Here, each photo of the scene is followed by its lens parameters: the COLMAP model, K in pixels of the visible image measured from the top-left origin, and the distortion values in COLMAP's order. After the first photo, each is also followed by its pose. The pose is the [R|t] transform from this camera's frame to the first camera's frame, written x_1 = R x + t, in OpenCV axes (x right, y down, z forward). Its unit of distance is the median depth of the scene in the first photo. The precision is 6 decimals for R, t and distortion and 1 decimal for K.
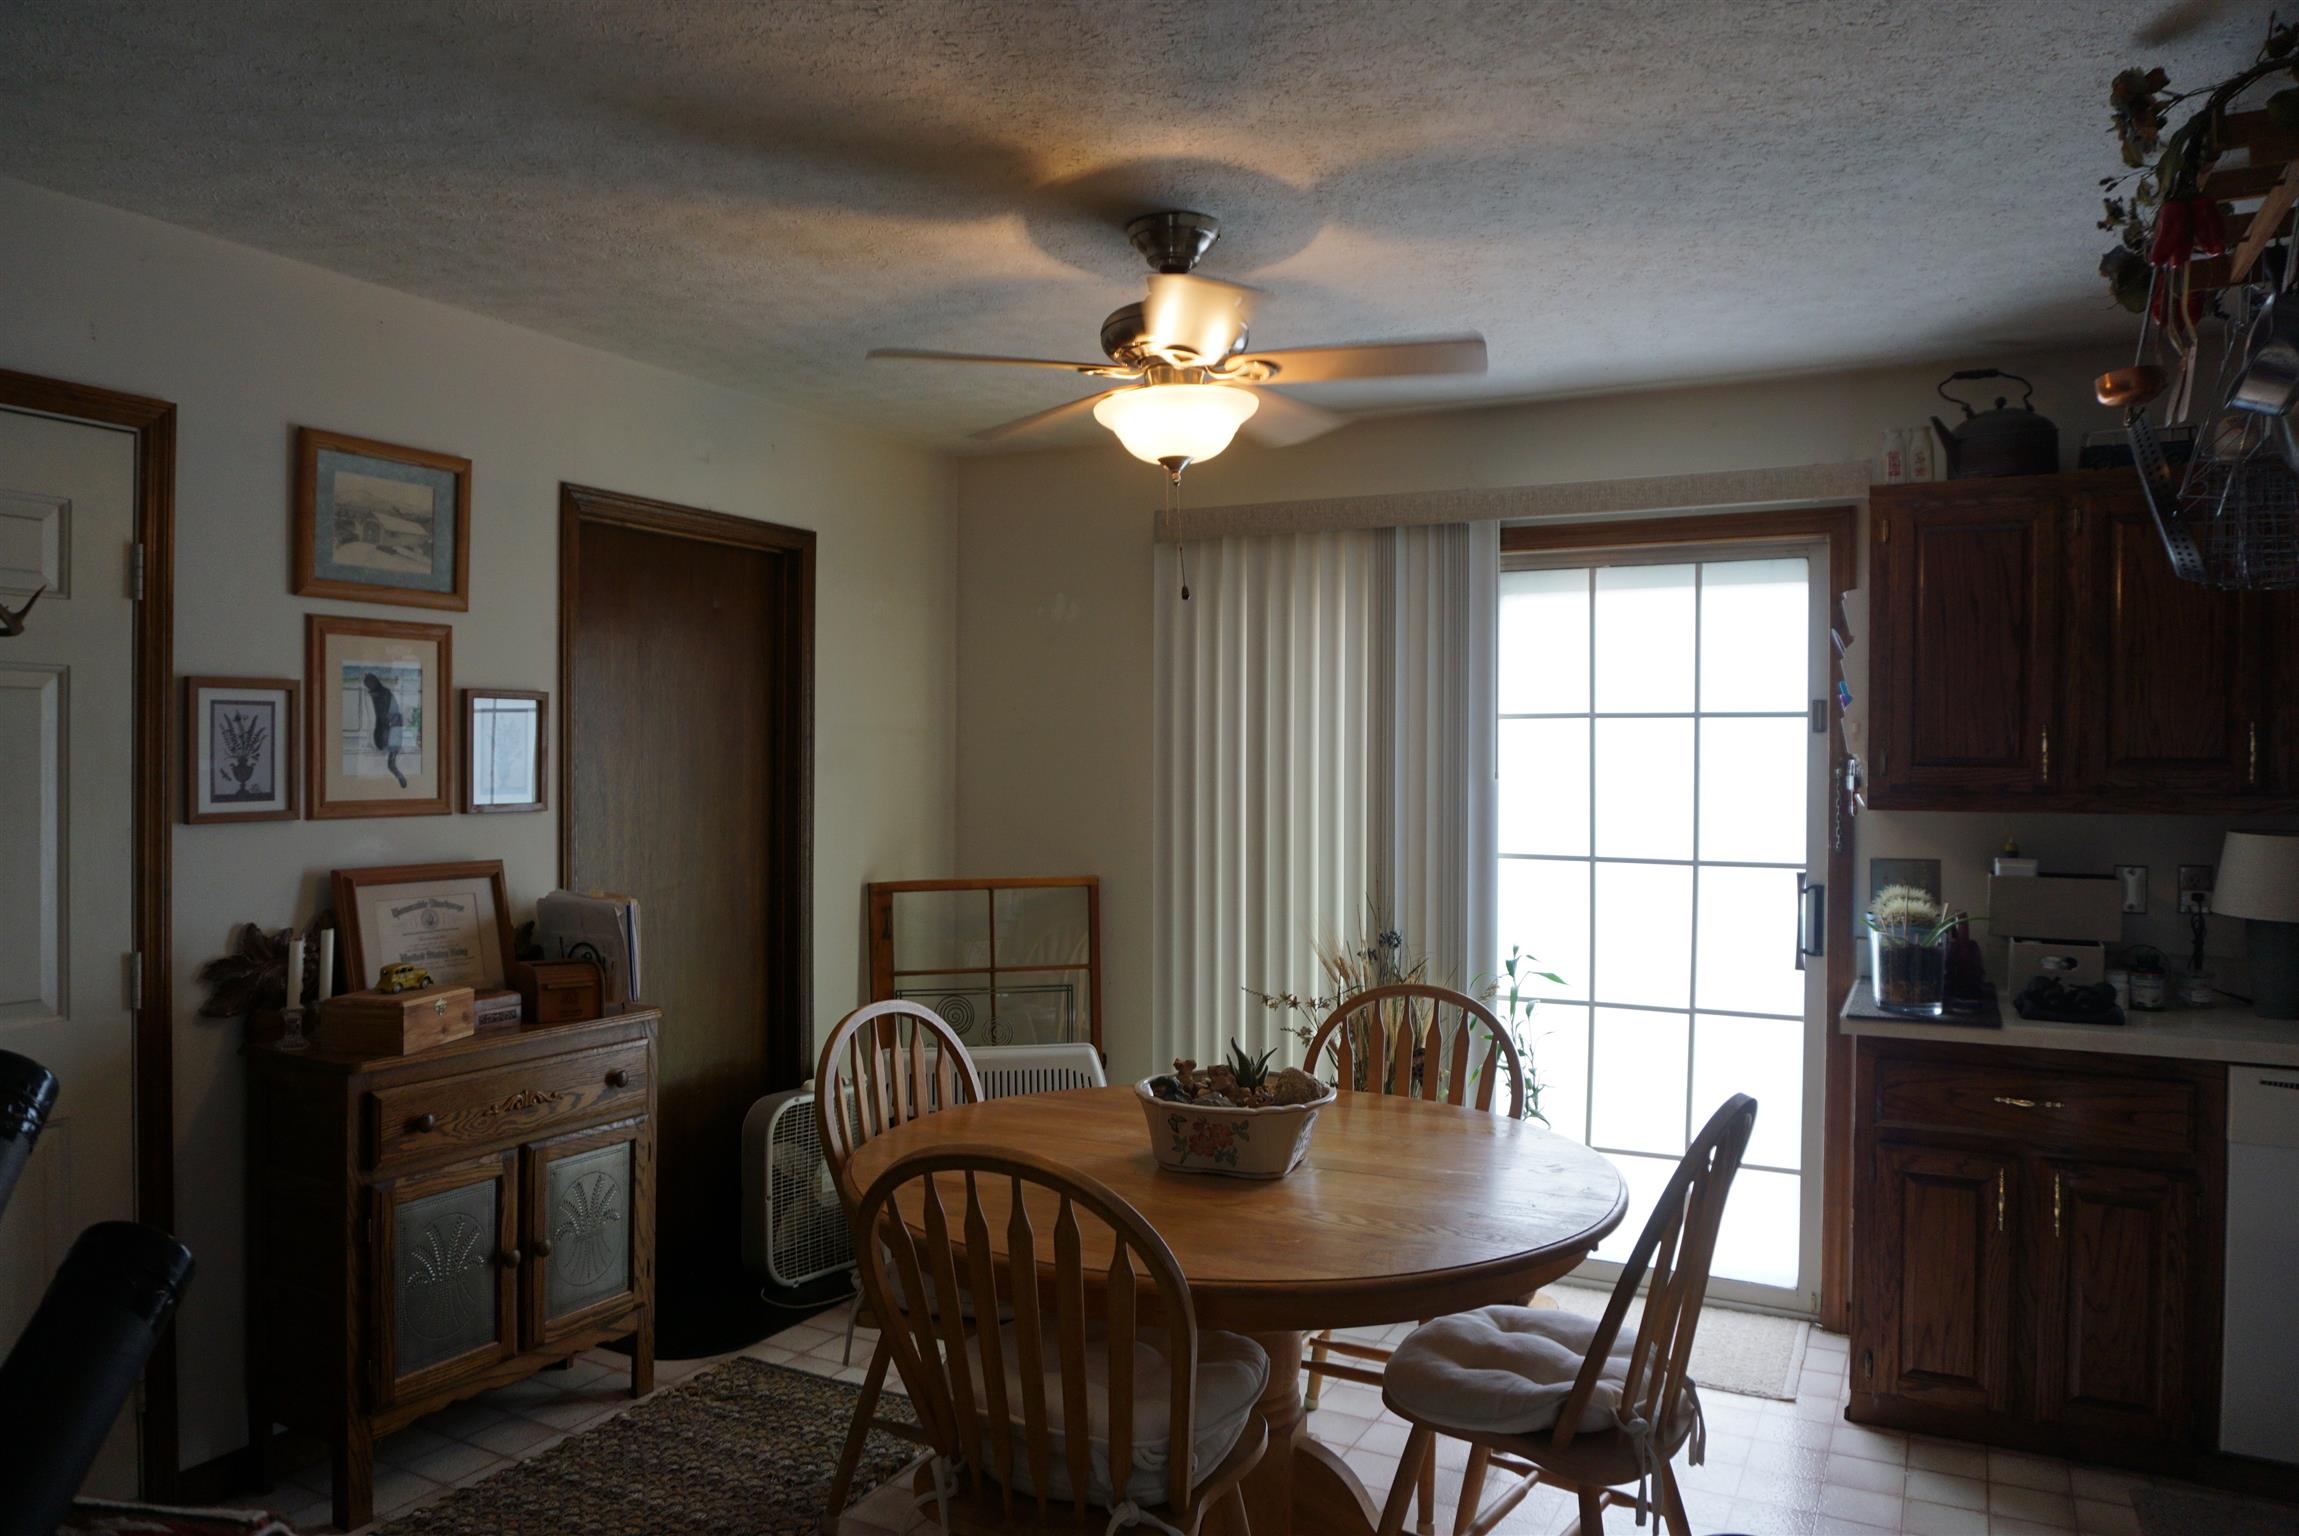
lens RADIAL K [[1538.2, 0, 1149.5], [0, 1538.2, 768.0], [0, 0, 1]] dist [-0.061968, 0.032131]
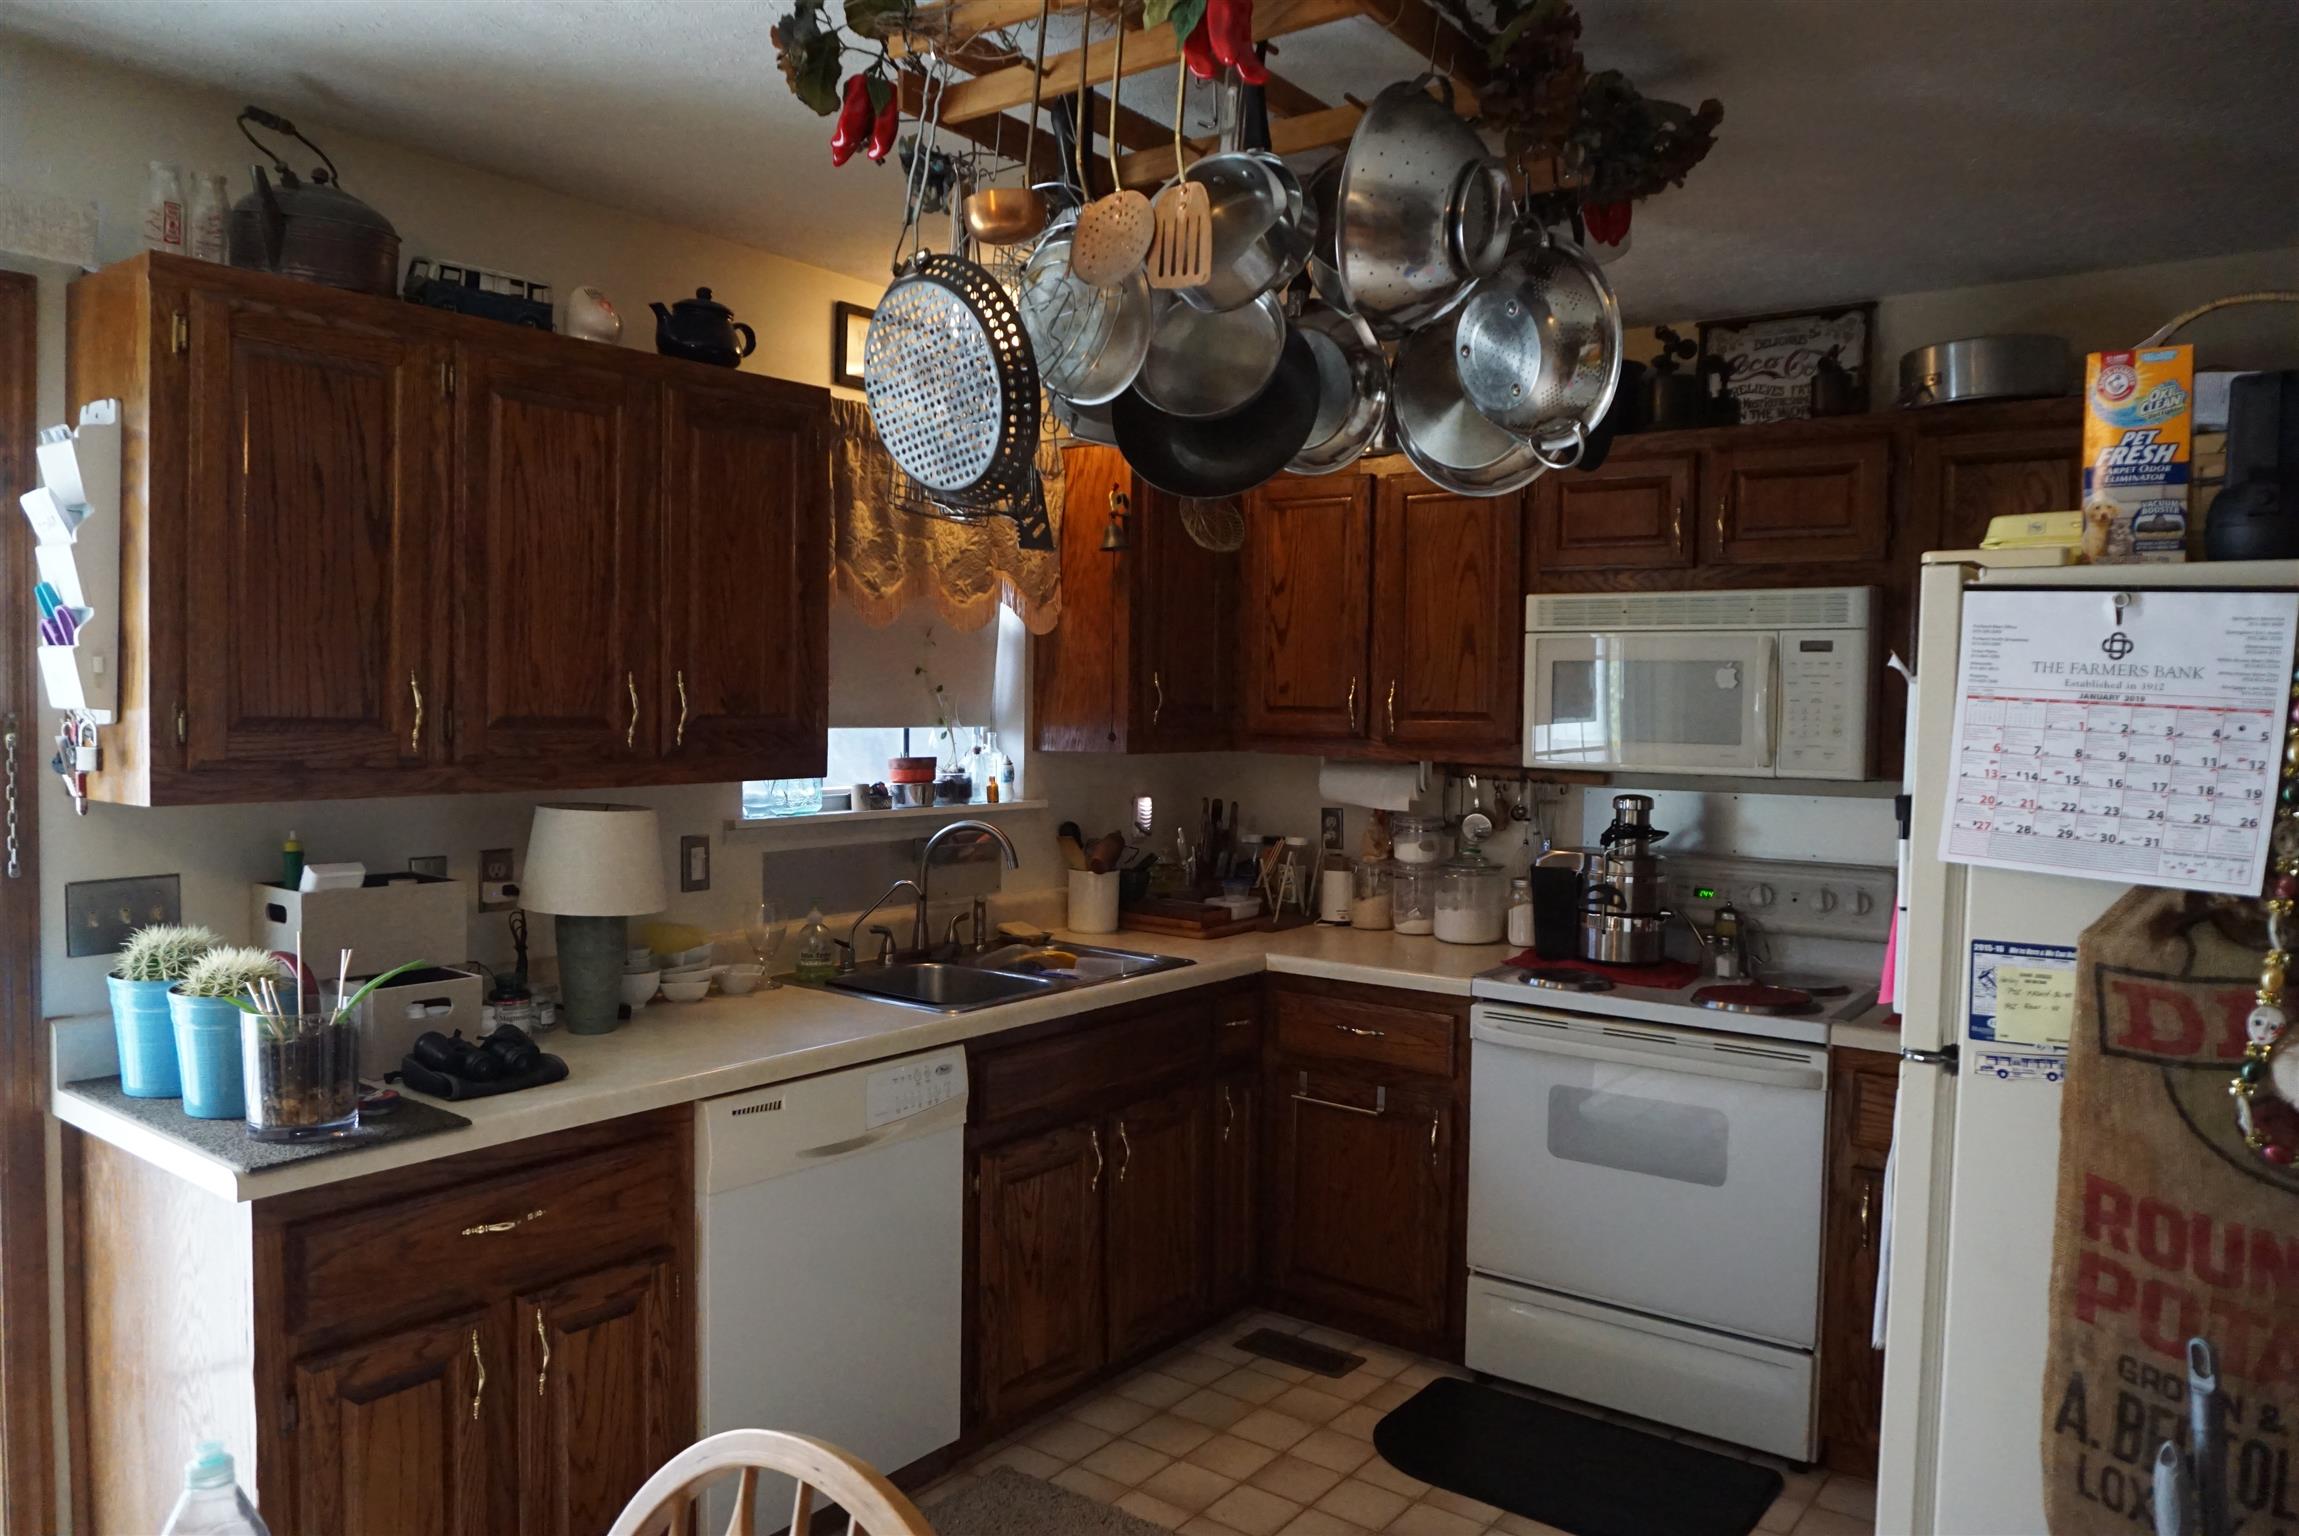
lens RADIAL K [[1582.1, 0, 1149.5], [0, 1582.1, 768.0], [0, 0, 1]] dist [-0.050890, -0.005446]
pose [[0.148570, -0.042300, 0.987997, -0.063103], [-0.011783, 0.998938, 0.044540, -0.019246], [-0.988832, -0.018259, 0.147914, 0.559001]]
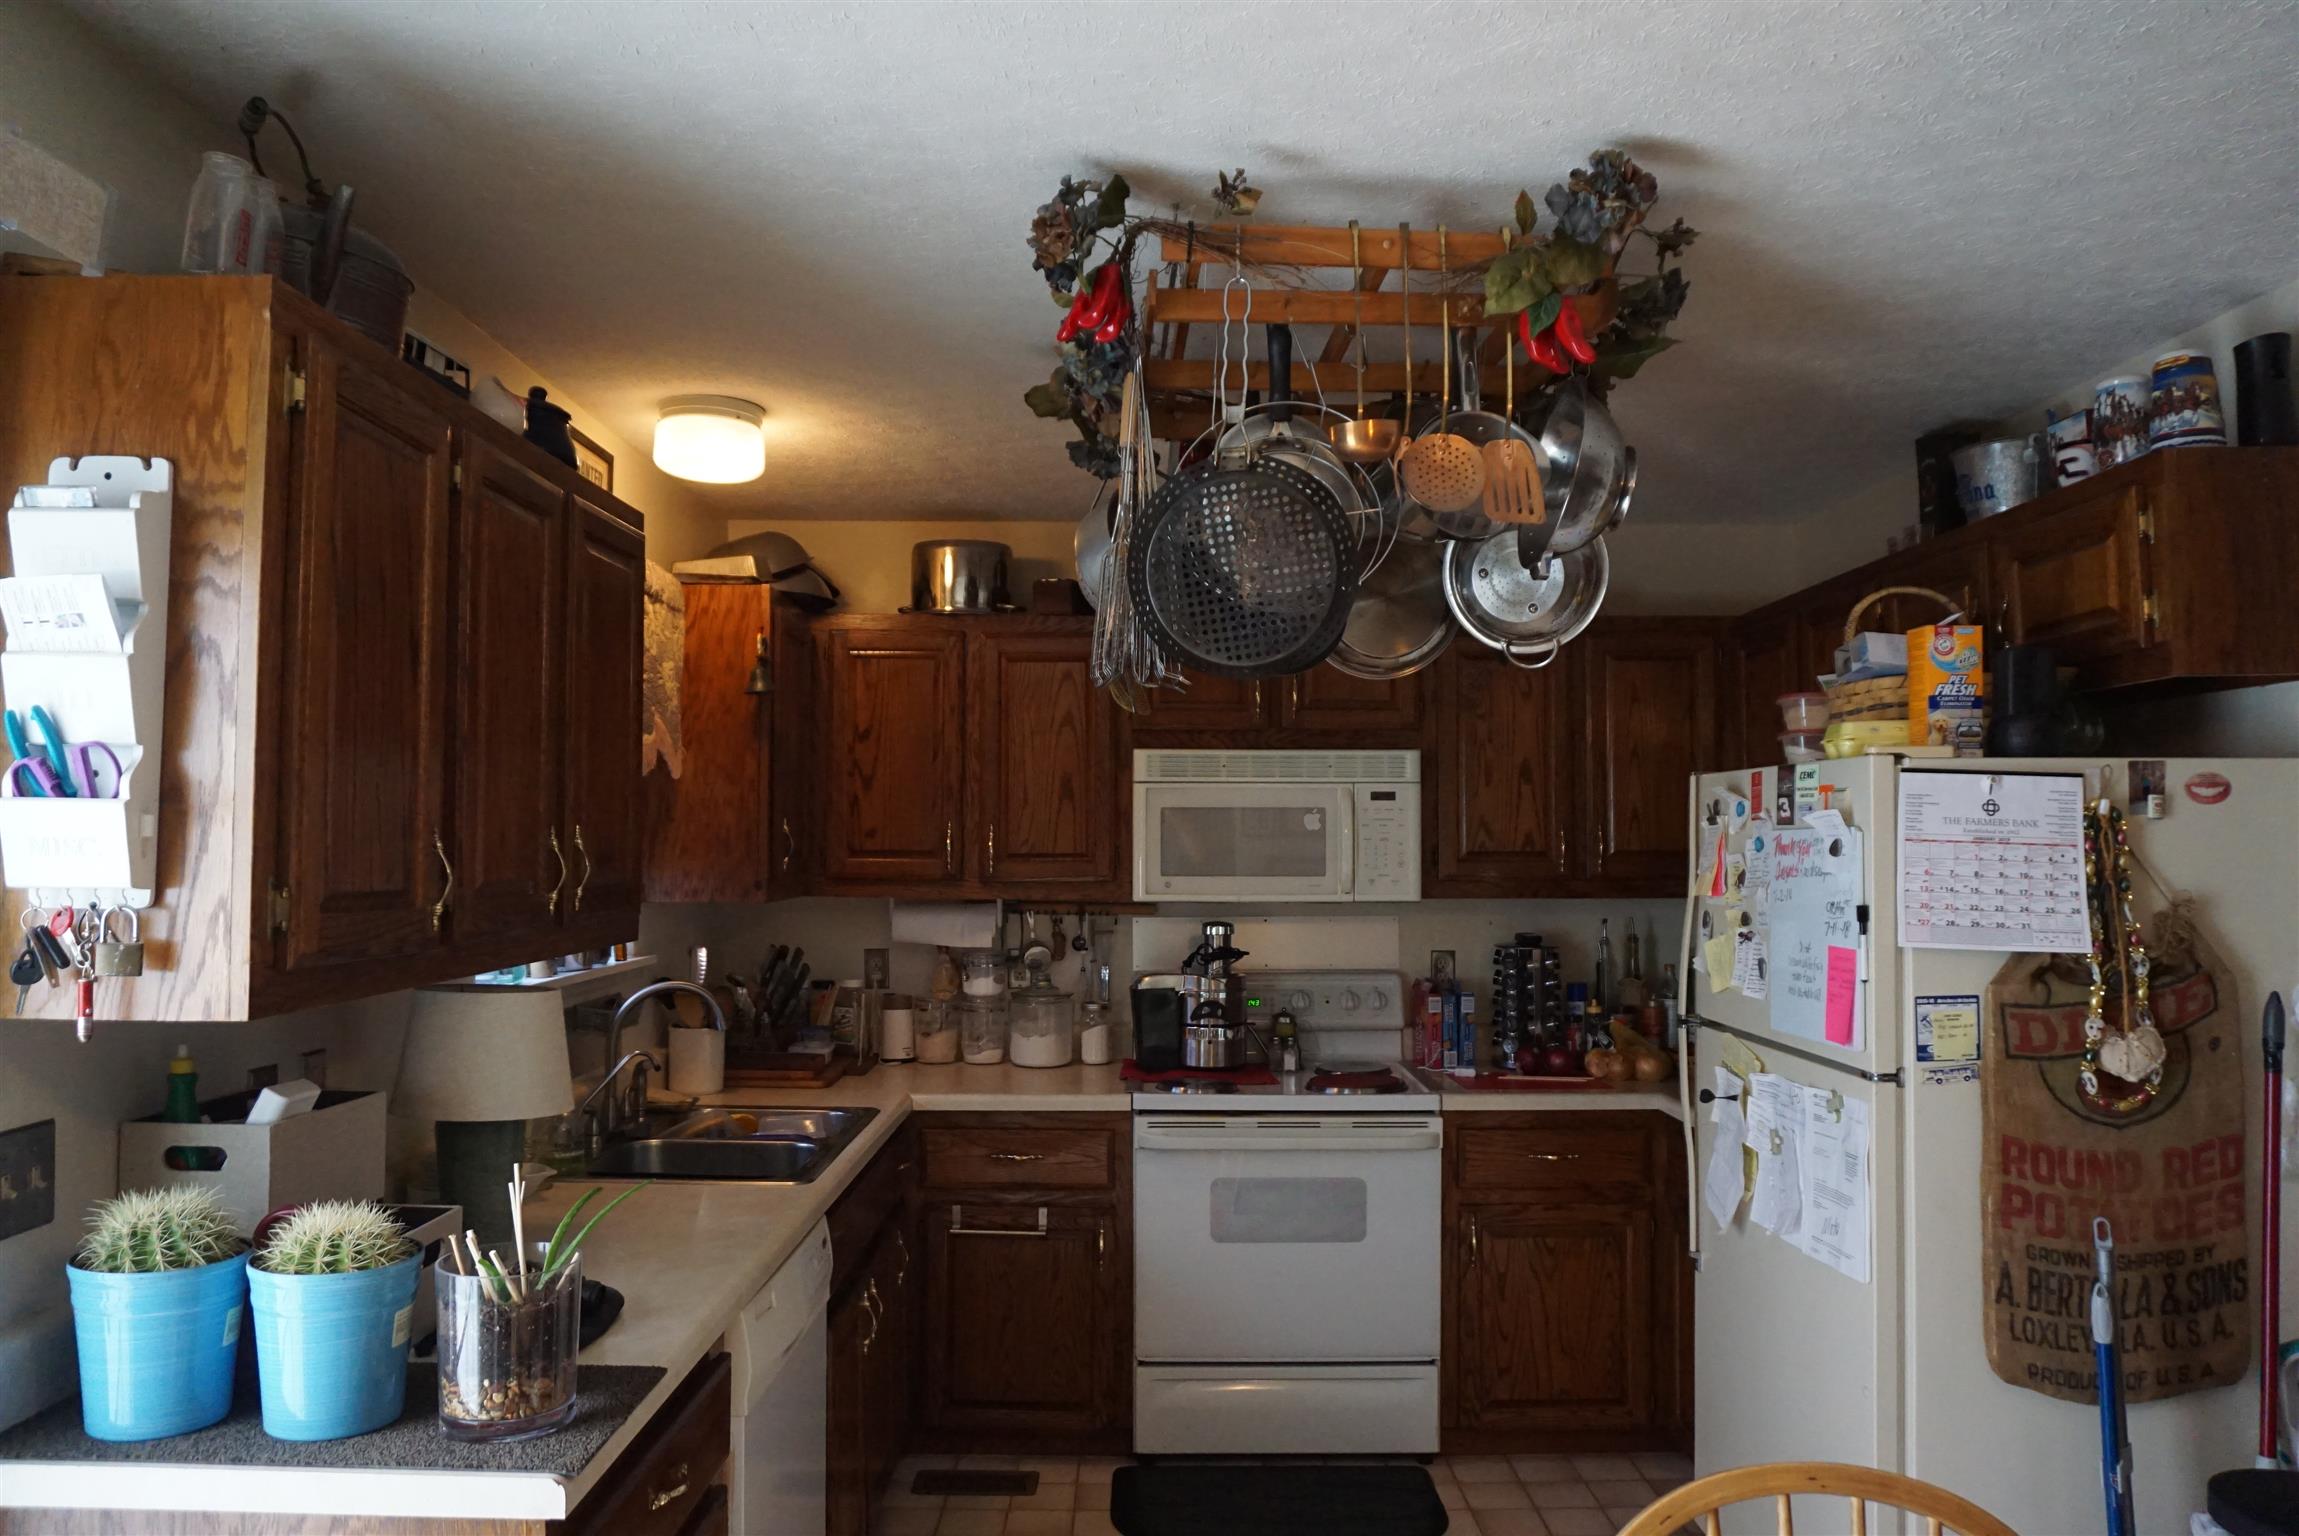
lens RADIAL K [[1575.0, 0, 1149.5], [0, 1575.0, 768.0], [0, 0, 1]] dist [-0.067489, 0.004212]
pose [[-0.474901, 0.038278, 0.879206, -0.036531], [0.001316, 0.999083, -0.042786, -0.025073], [-0.880038, -0.019162, -0.474516, 0.995186]]
